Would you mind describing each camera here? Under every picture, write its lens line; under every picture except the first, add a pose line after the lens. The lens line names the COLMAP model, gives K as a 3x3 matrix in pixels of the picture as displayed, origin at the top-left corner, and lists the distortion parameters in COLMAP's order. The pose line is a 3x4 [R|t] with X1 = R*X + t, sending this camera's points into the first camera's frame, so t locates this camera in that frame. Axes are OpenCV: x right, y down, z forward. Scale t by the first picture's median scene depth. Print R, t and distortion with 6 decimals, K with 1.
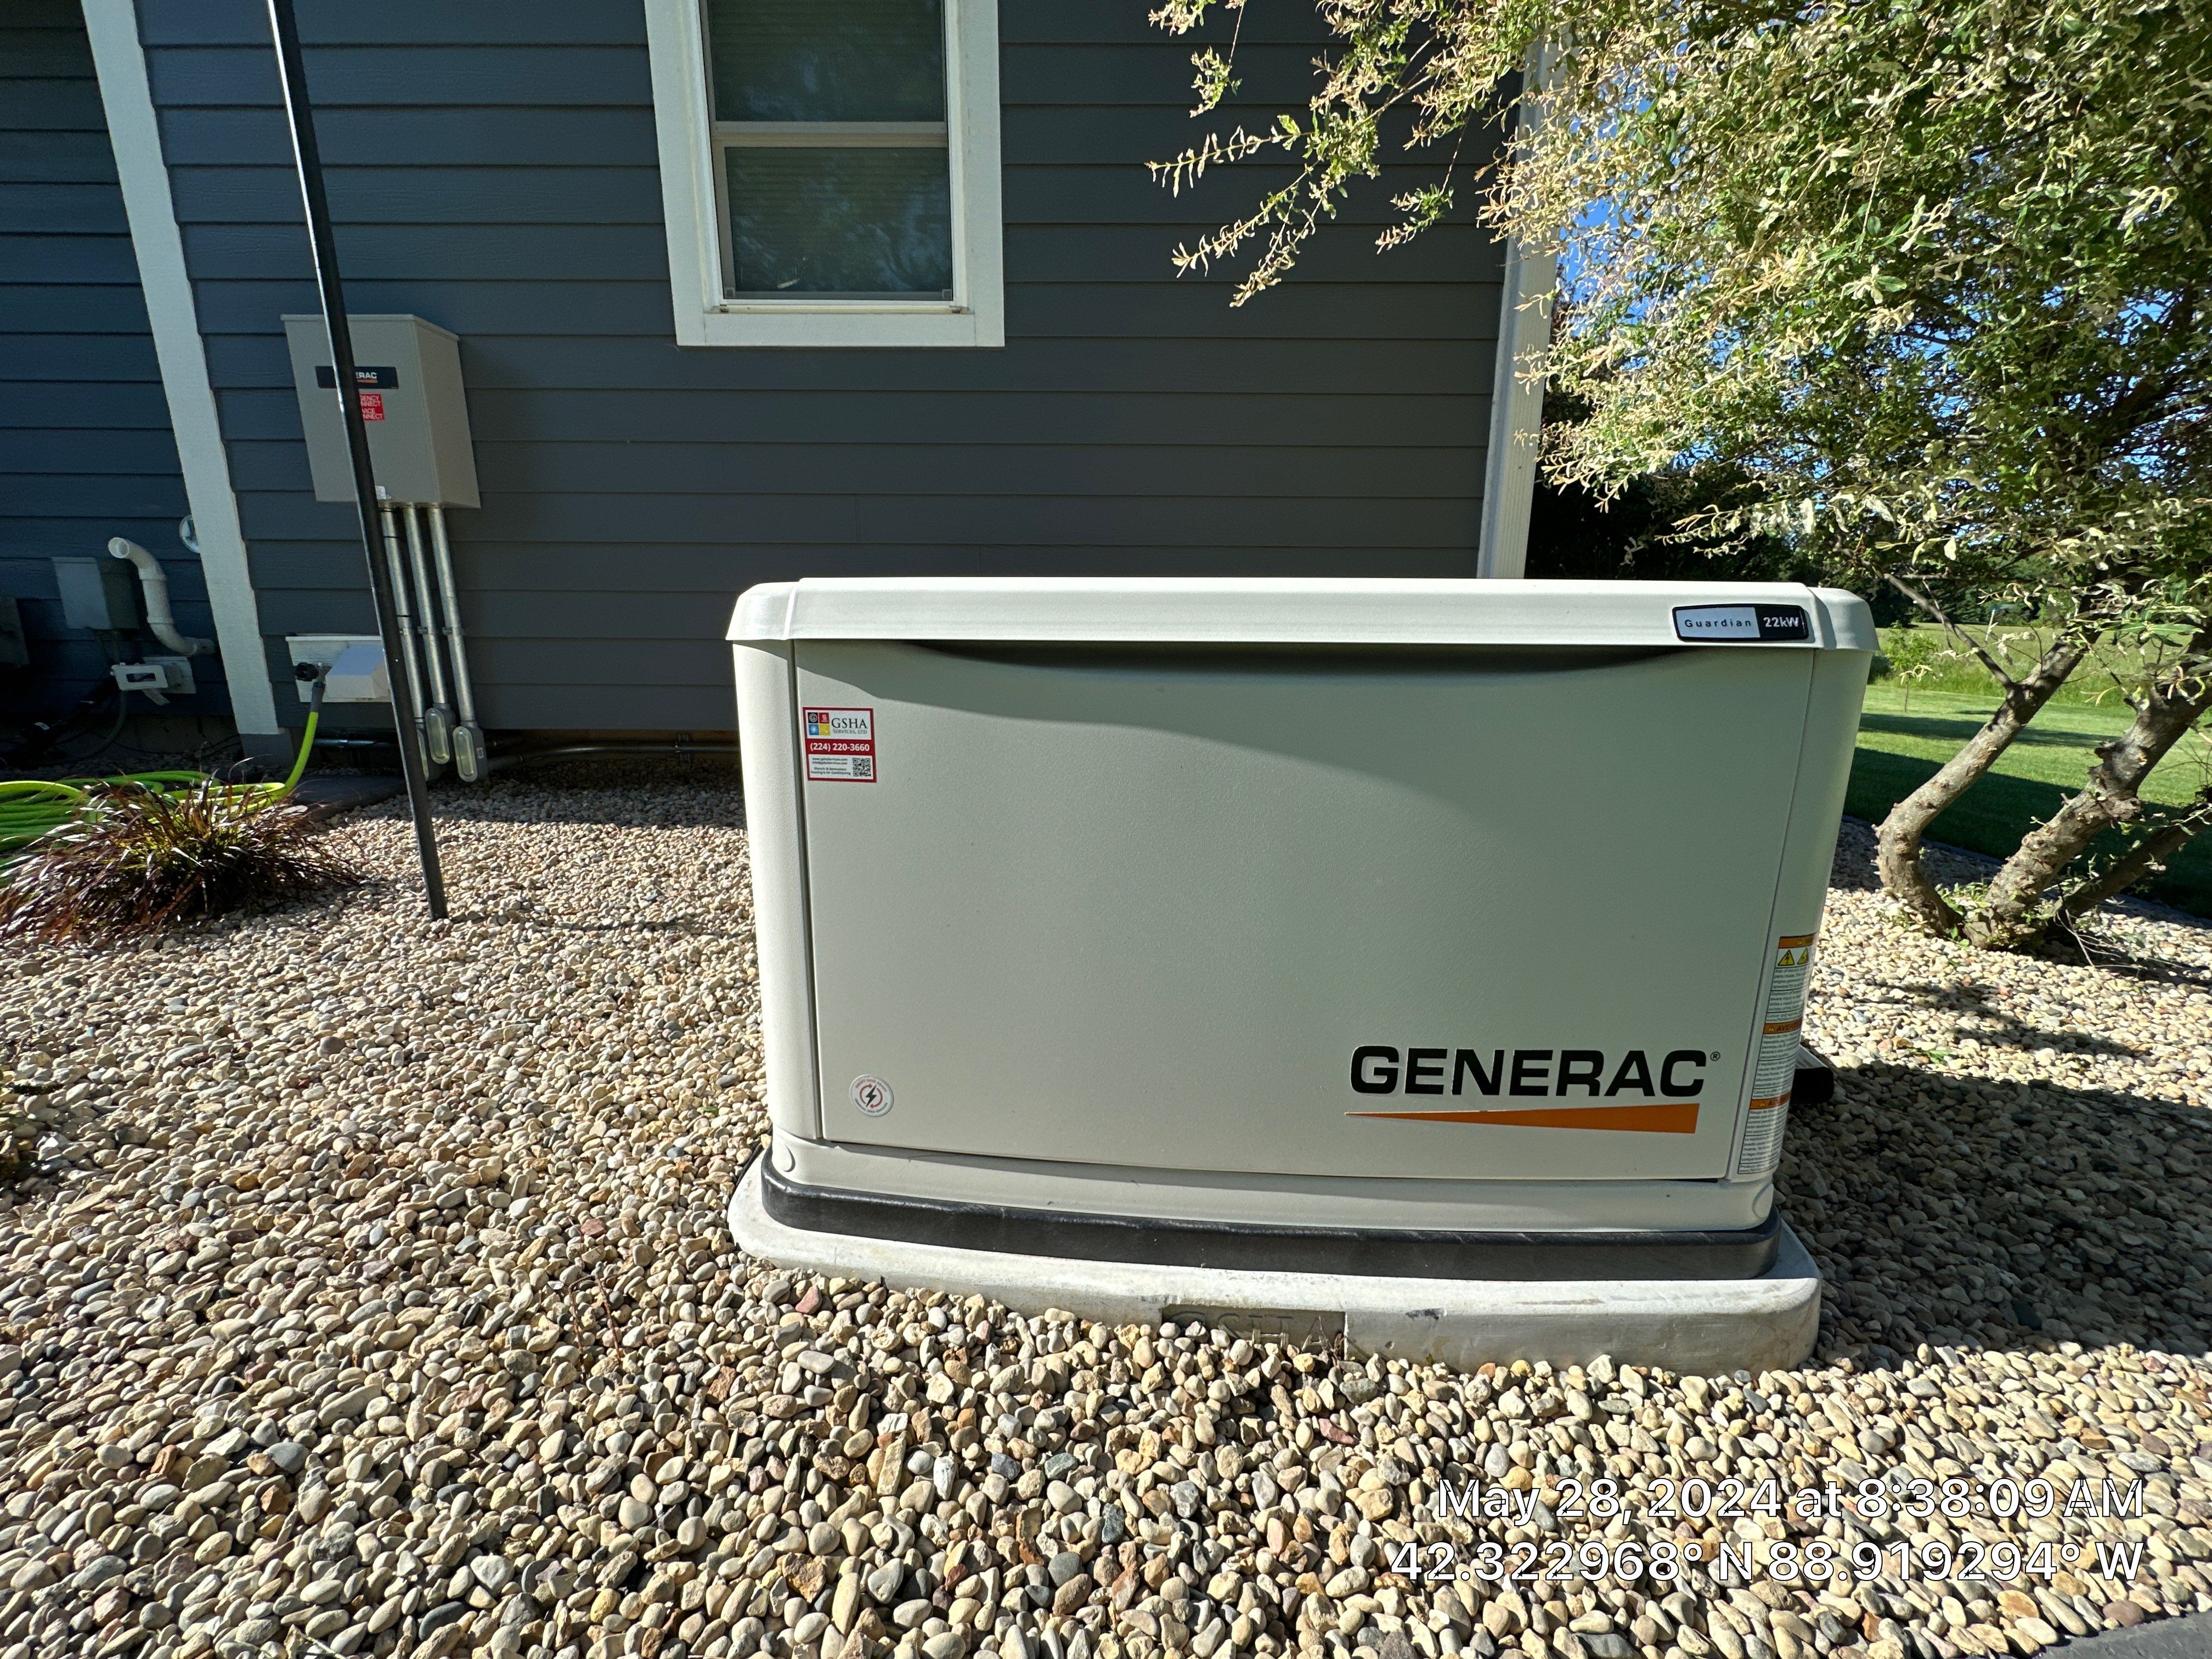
lens RADIAL K [[842.1, 0, 1106.0], [0, 842.1, 829.5], [0, 0, 1]] dist [-0.004116, -0.000592]
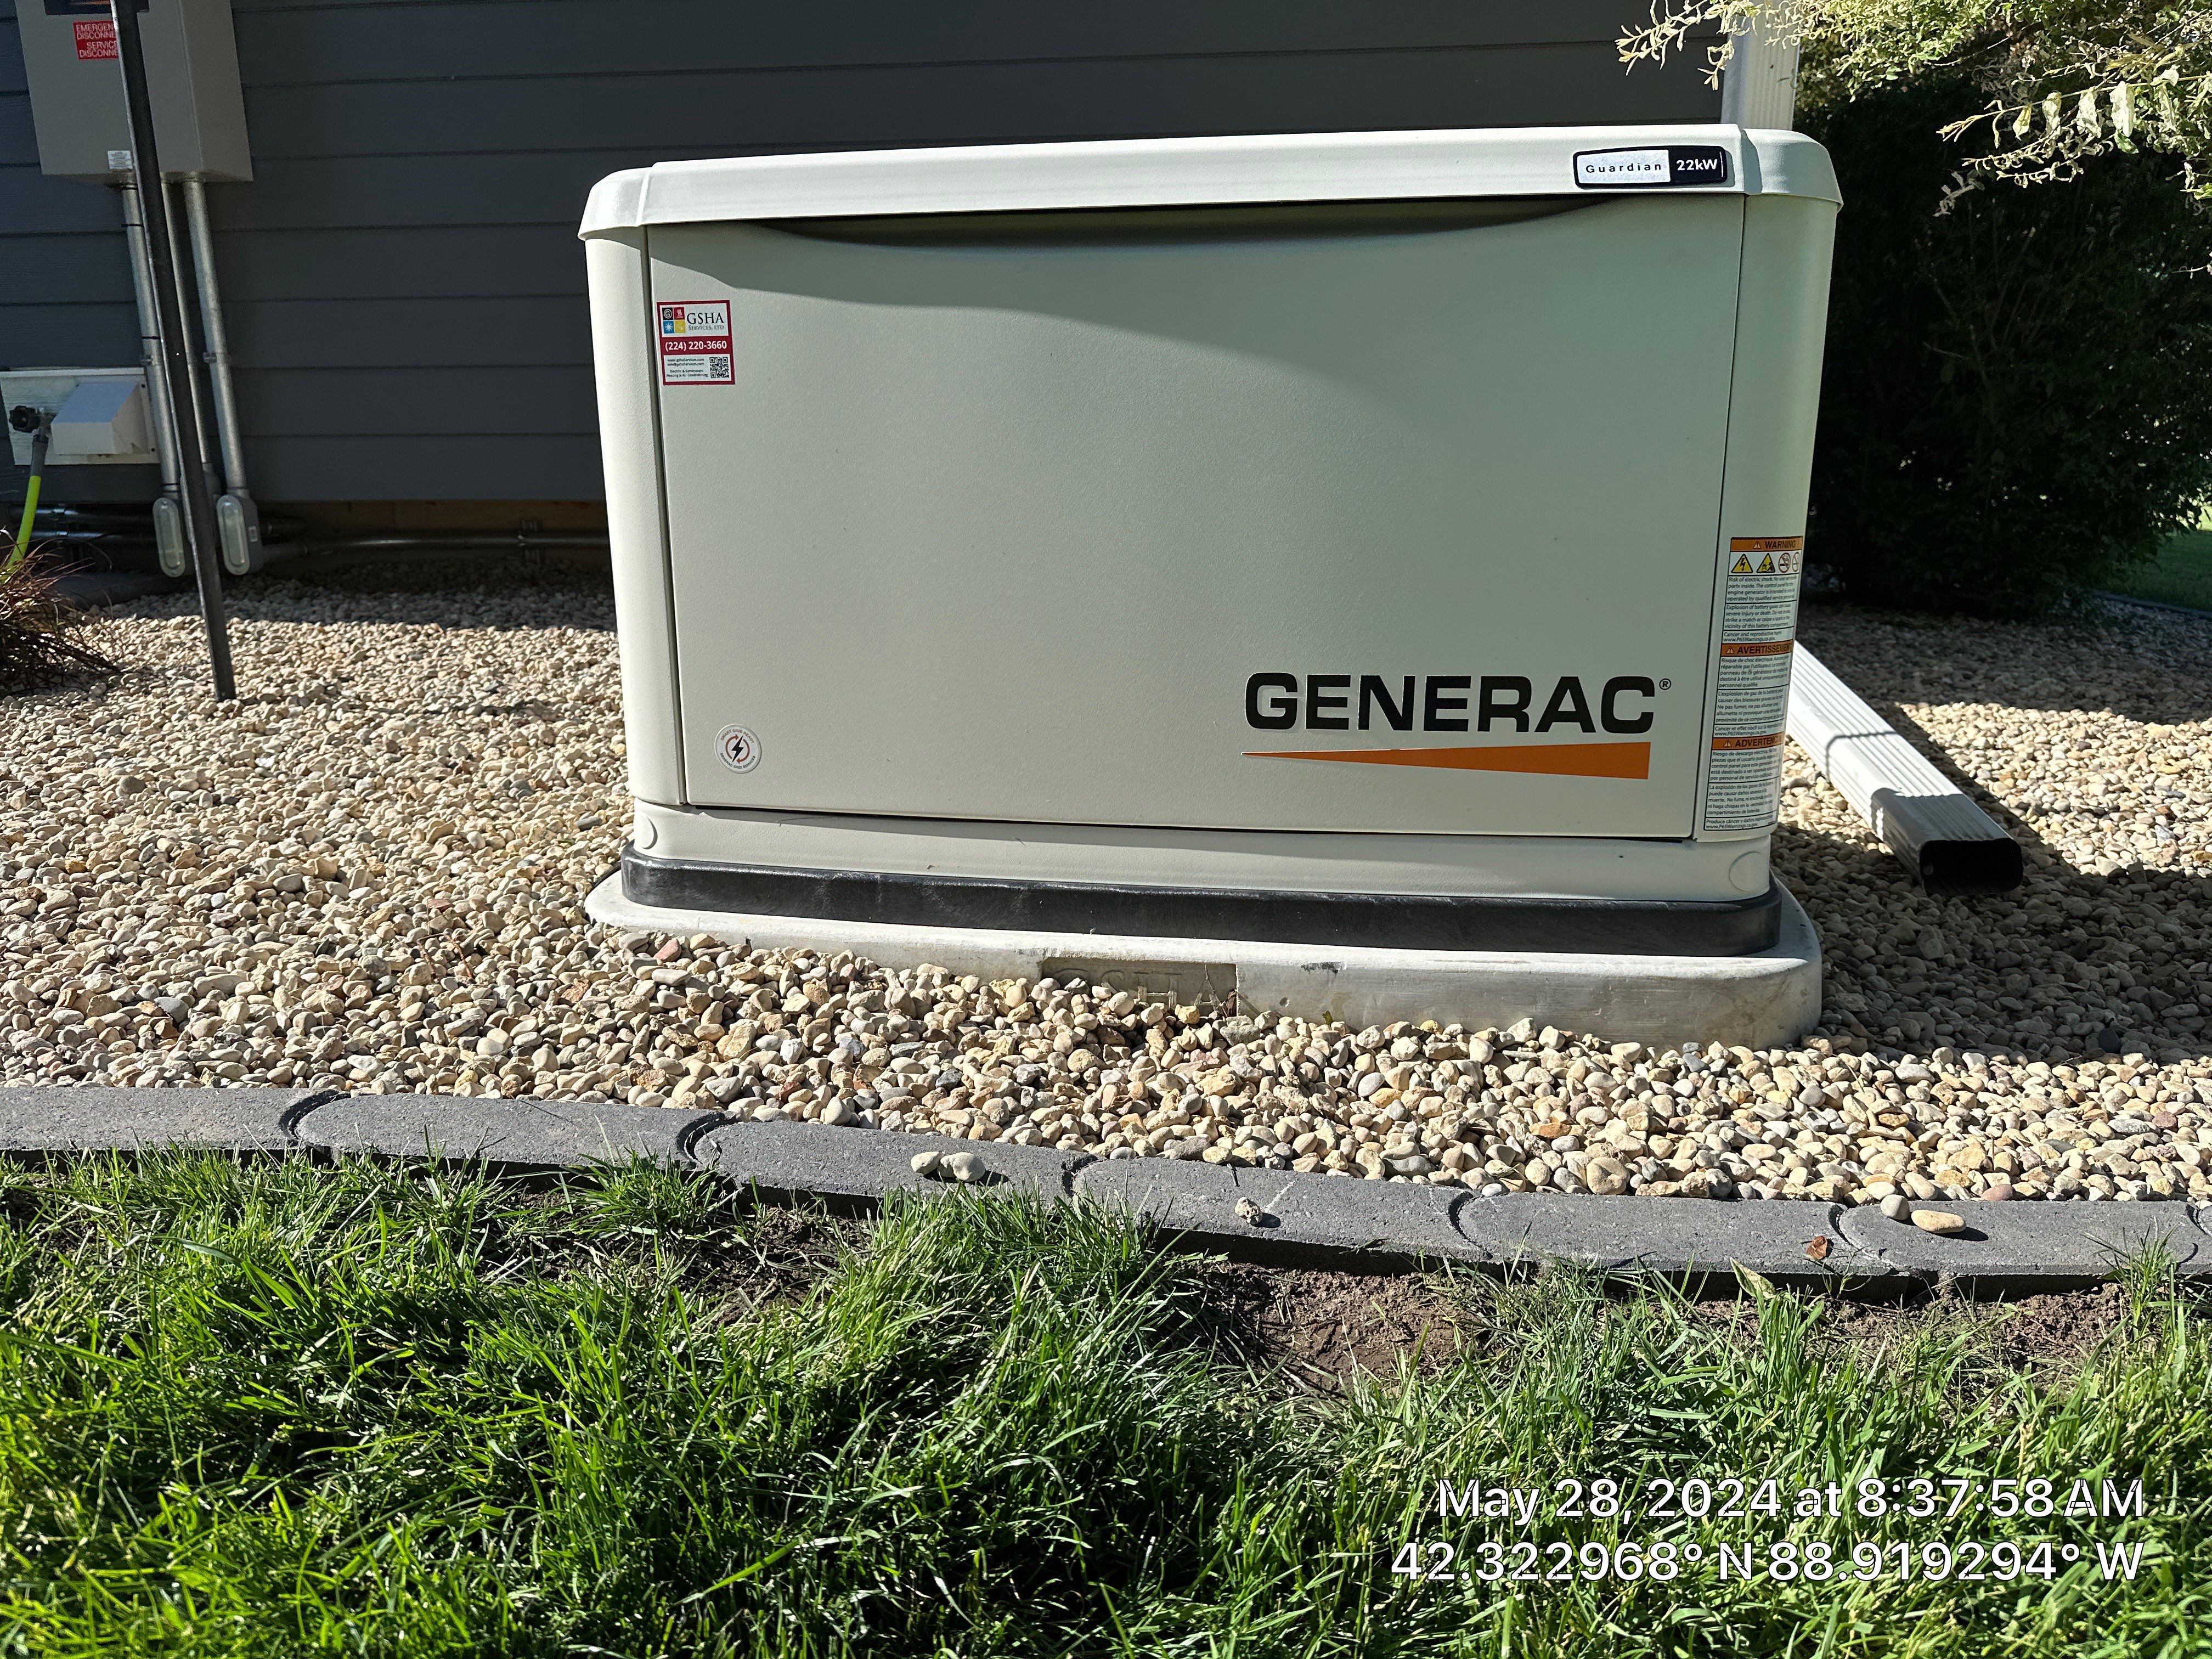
lens RADIAL K [[1478.9, 0, 1106.0], [0, 1478.9, 829.5], [0, 0, 1]] dist [0.144323, -0.253683]
pose [[0.995172, 0.009445, -0.097689, 0.299078], [-0.007409, 0.999748, 0.021186, 0.391801], [0.097865, -0.020360, 0.994991, -0.618455]]
